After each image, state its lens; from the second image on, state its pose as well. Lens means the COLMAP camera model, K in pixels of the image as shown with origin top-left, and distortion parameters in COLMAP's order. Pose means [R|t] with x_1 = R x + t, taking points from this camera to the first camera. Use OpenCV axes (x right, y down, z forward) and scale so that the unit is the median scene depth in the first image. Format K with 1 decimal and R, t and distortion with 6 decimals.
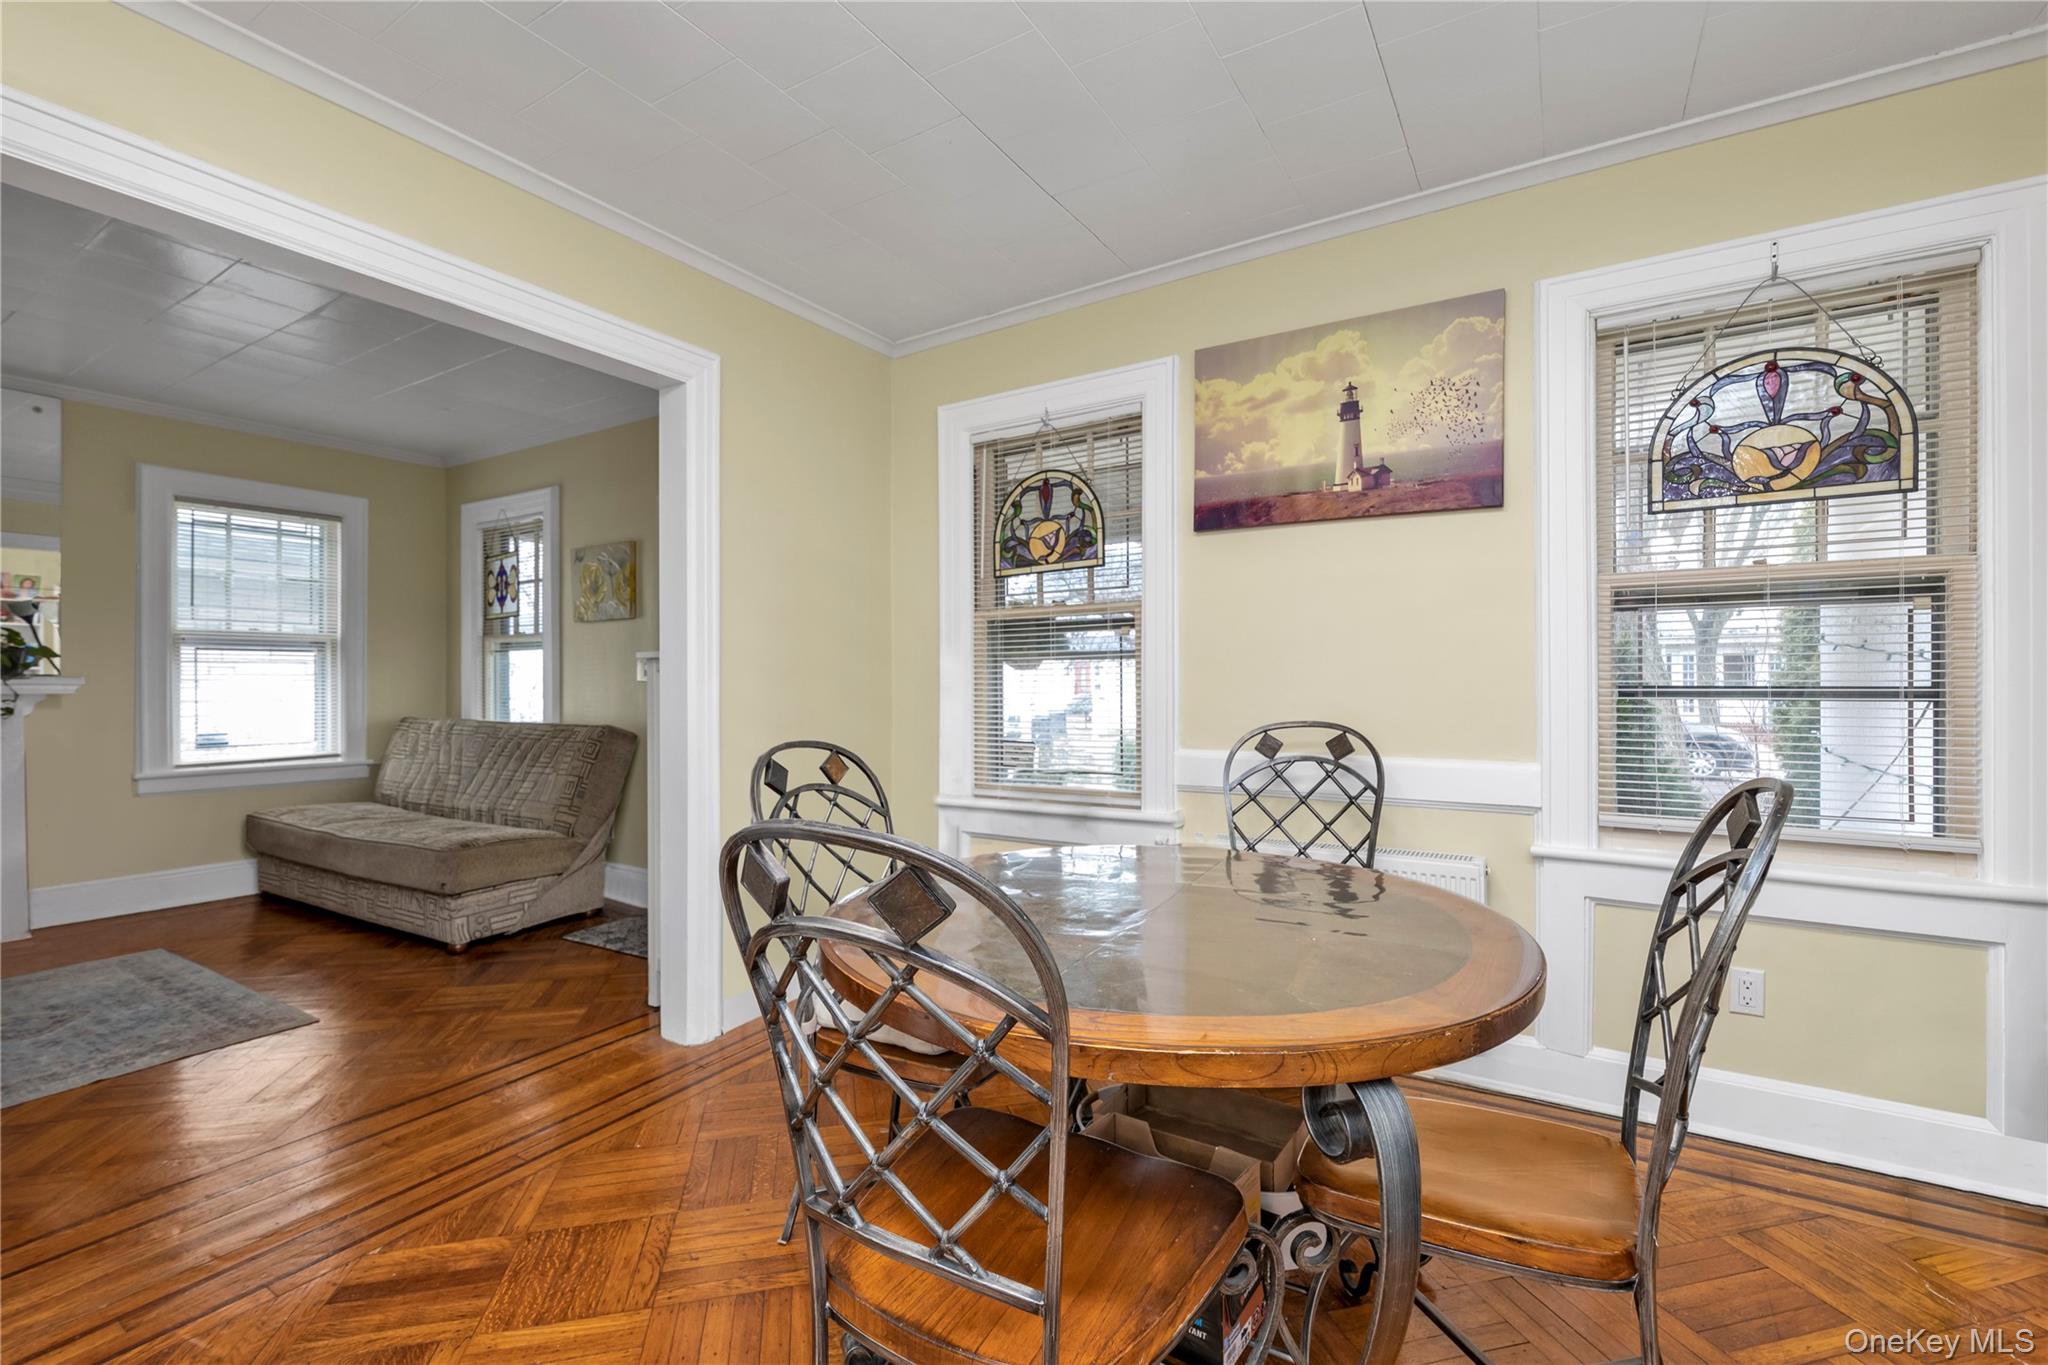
lens RADIAL K [[884.7, 0, 1018.2], [0, 884.7, 677.0], [0, 0, 1]] dist [-0.001418, 0.000172]
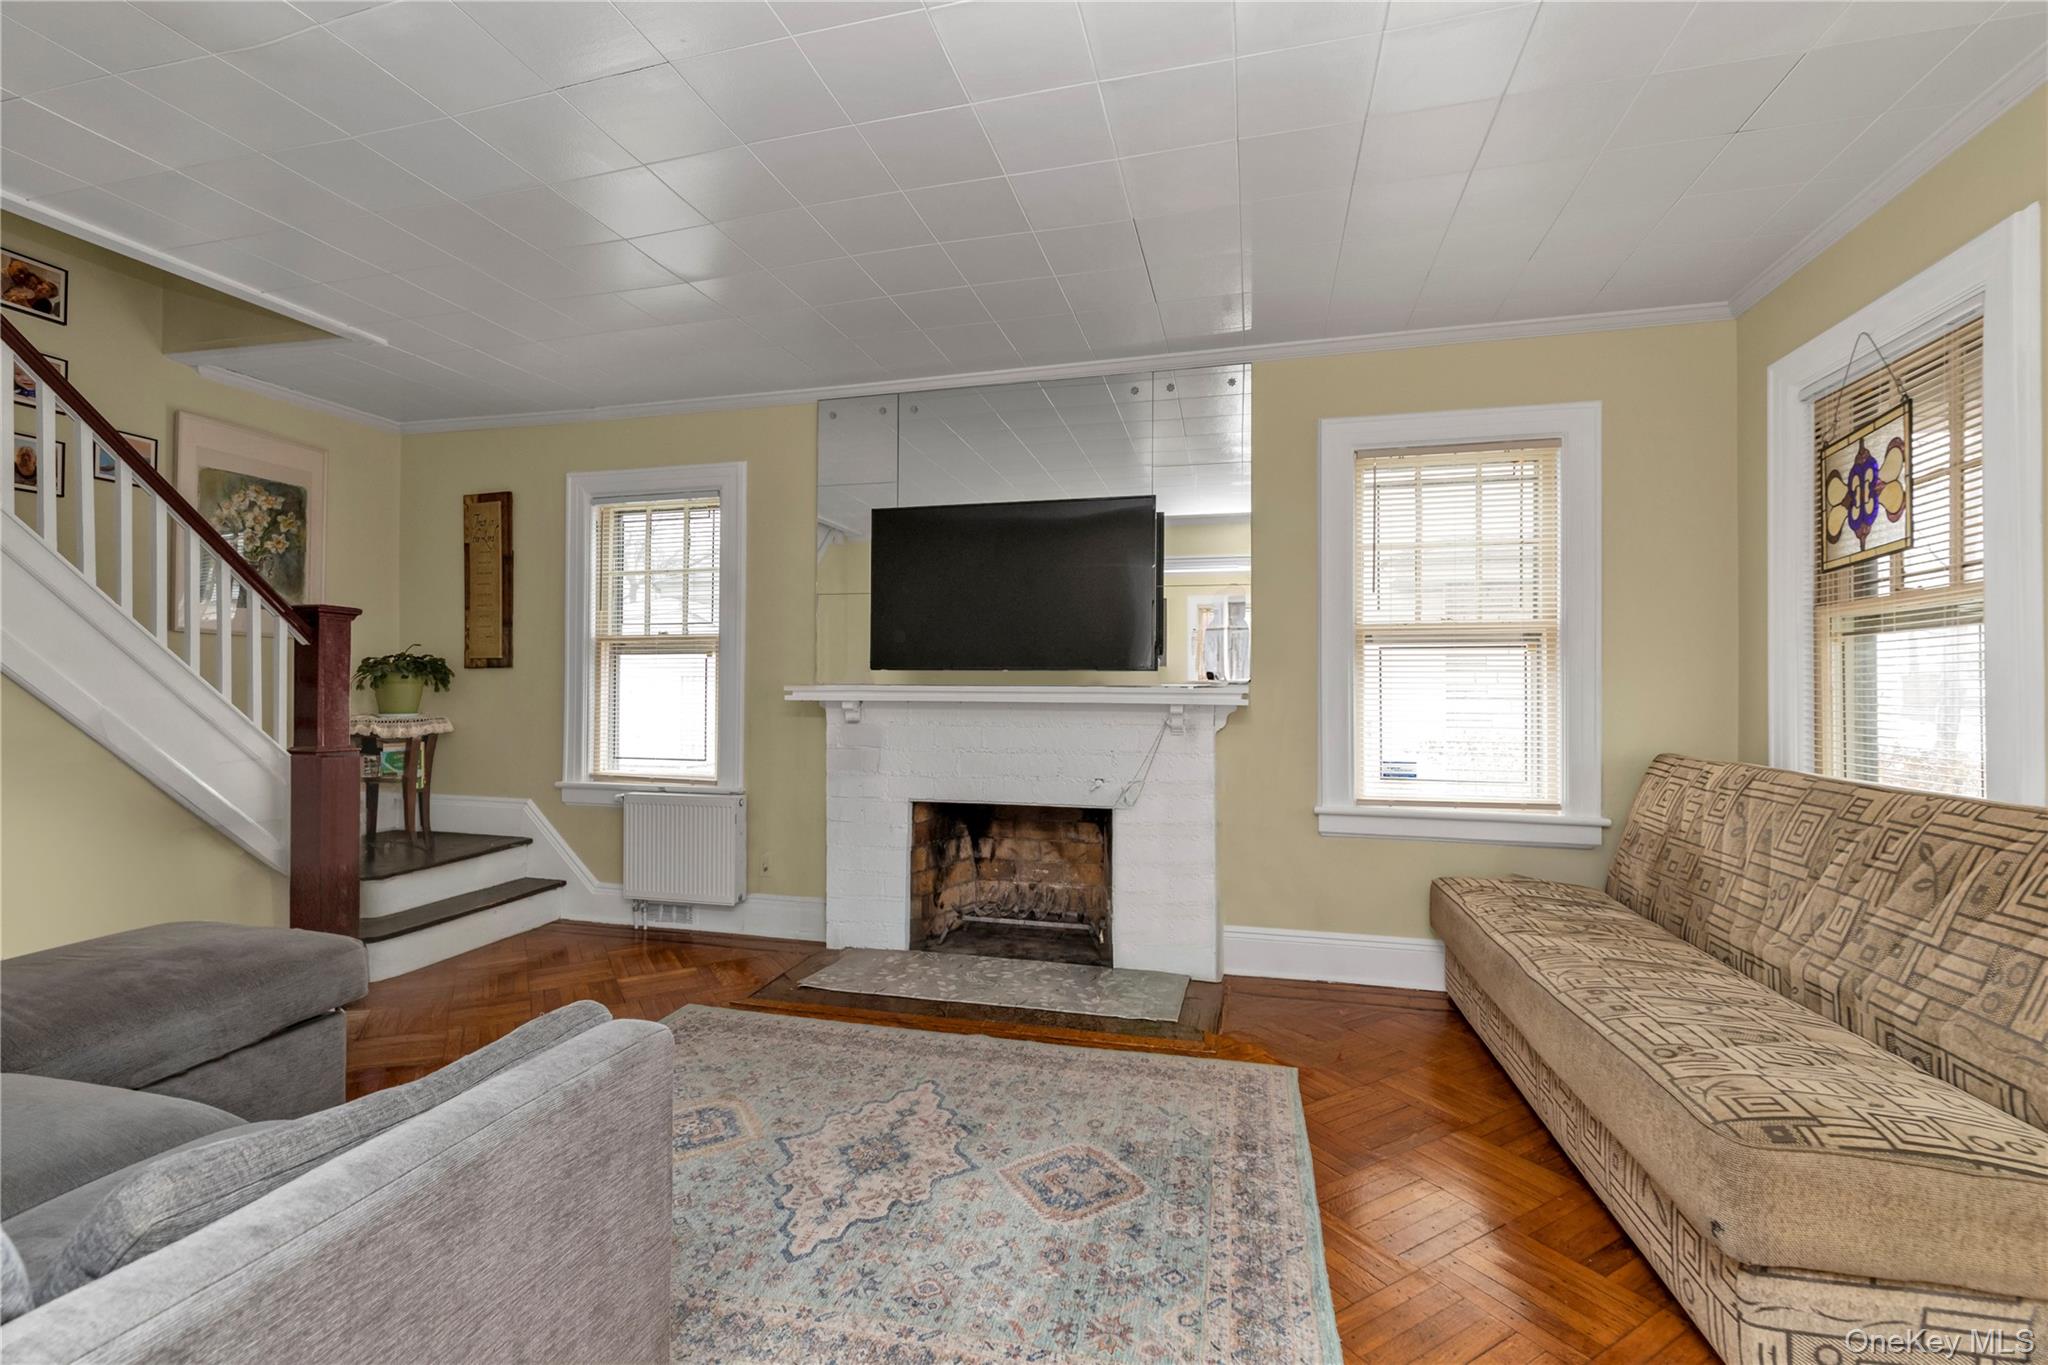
lens RADIAL K [[884.7, 0, 1018.2], [0, 884.7, 682.8], [0, 0, 1]] dist [-0.001418, 0.000172]
pose [[0.301063, -0.004258, -0.953595, -0.270175], [-0.002792, 0.999982, -0.005347, 0.002133], [0.953600, 0.004273, 0.301045, 0.428328]]
